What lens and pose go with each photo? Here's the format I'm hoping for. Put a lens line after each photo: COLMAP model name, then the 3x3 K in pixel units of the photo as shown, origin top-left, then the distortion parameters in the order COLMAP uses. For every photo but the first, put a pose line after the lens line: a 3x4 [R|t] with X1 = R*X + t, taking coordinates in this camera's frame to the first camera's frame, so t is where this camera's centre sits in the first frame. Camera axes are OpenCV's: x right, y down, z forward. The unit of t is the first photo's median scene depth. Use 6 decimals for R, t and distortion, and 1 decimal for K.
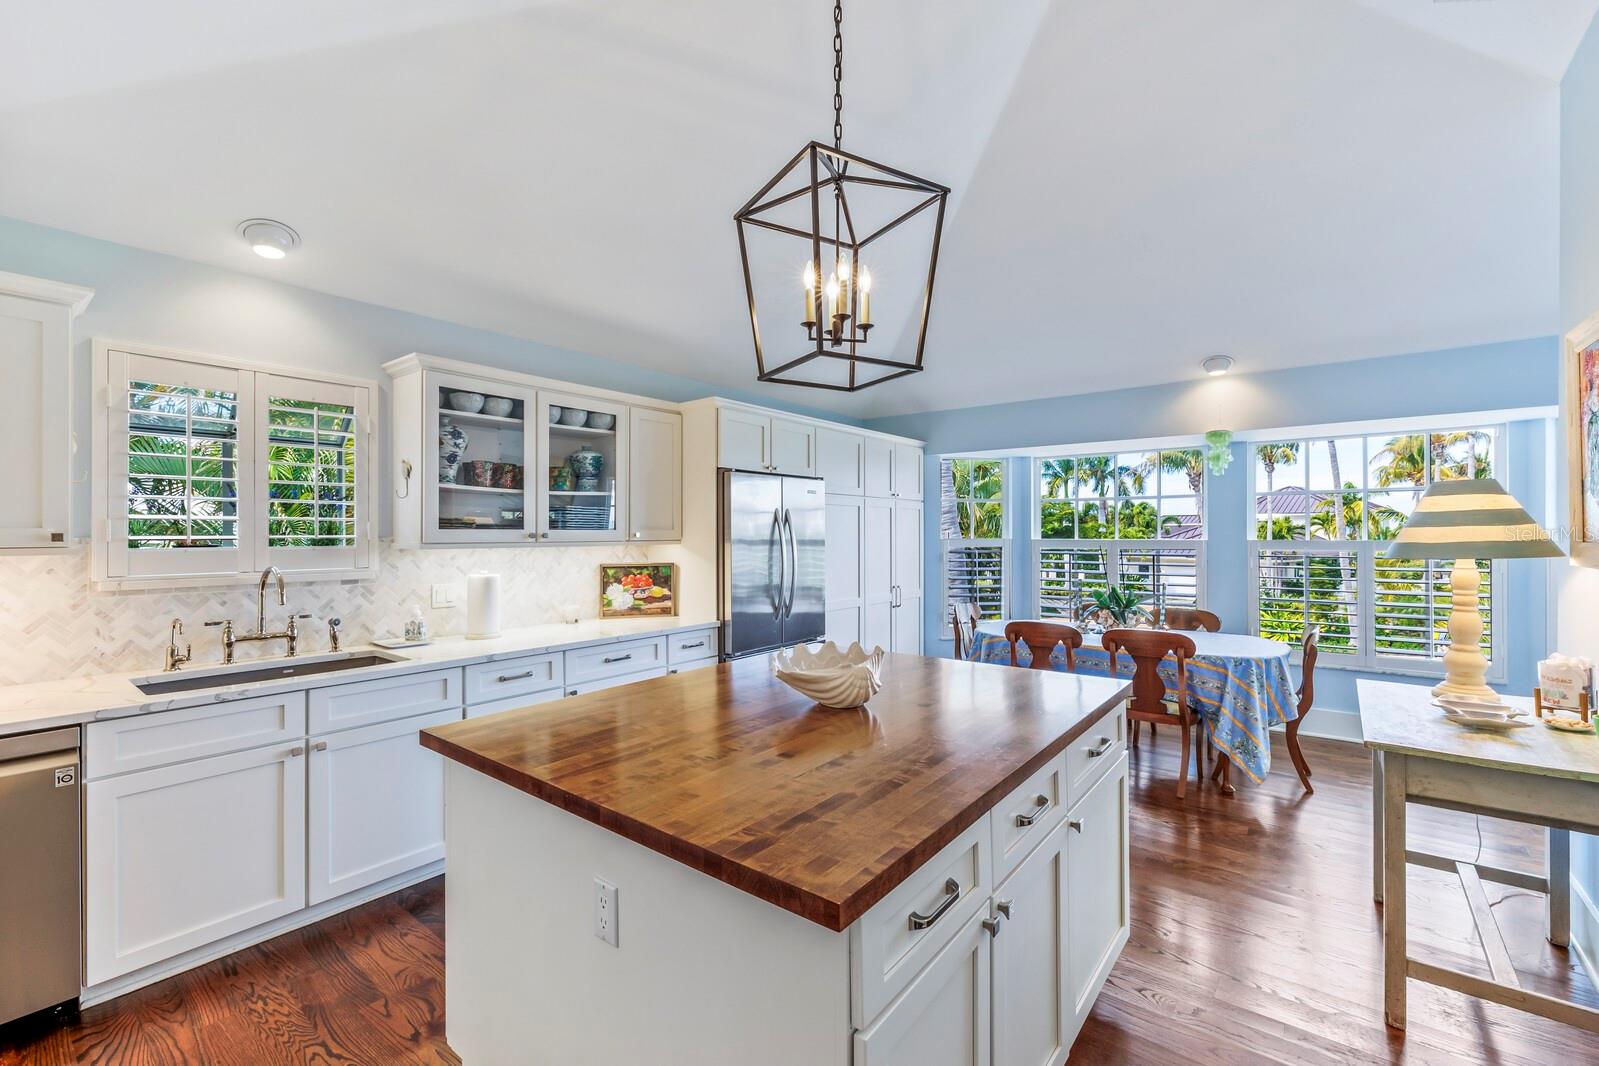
lens RADIAL K [[677.9, 0, 804.1], [0, 677.9, 535.3], [0, 0, 1]] dist [0.001303, 0.000198]
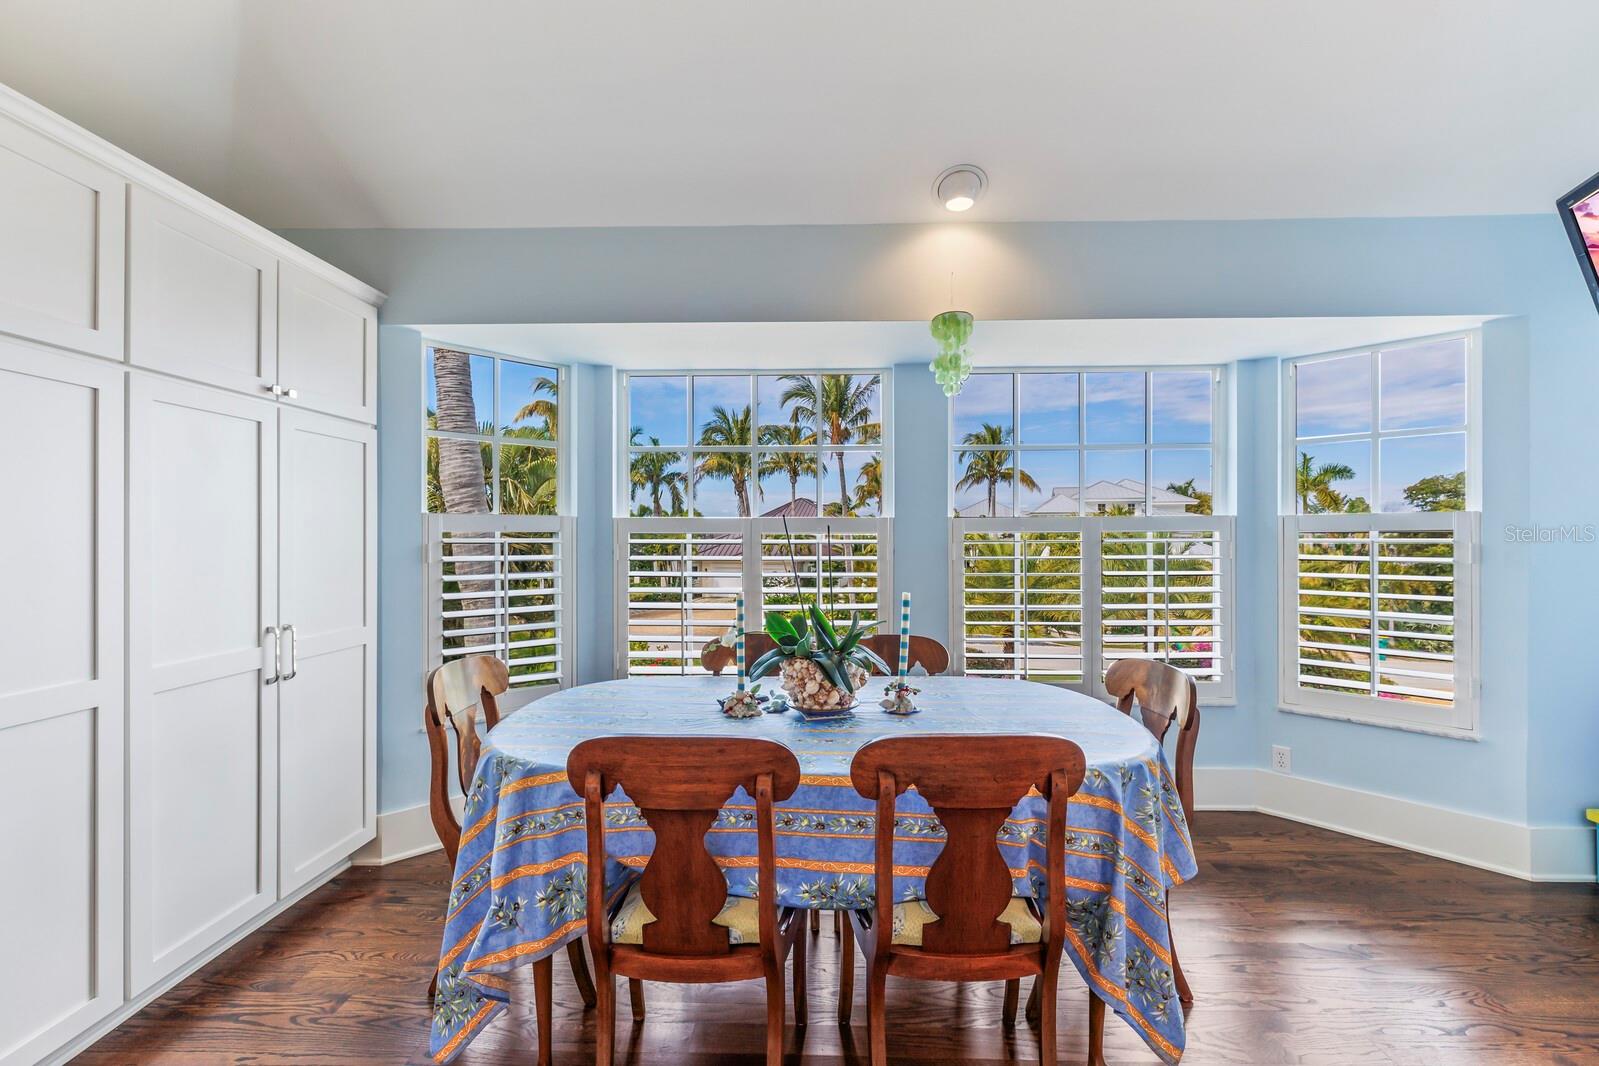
lens RADIAL K [[677.9, 0, 804.1], [0, 677.9, 535.3], [0, 0, 1]] dist [0.001303, 0.000198]
pose [[0.805656, 0.003412, 0.592373, 0.148973], [0.001708, 0.999966, -0.008083, 0.026215], [-0.592381, 0.007524, 0.805623, 0.513717]]
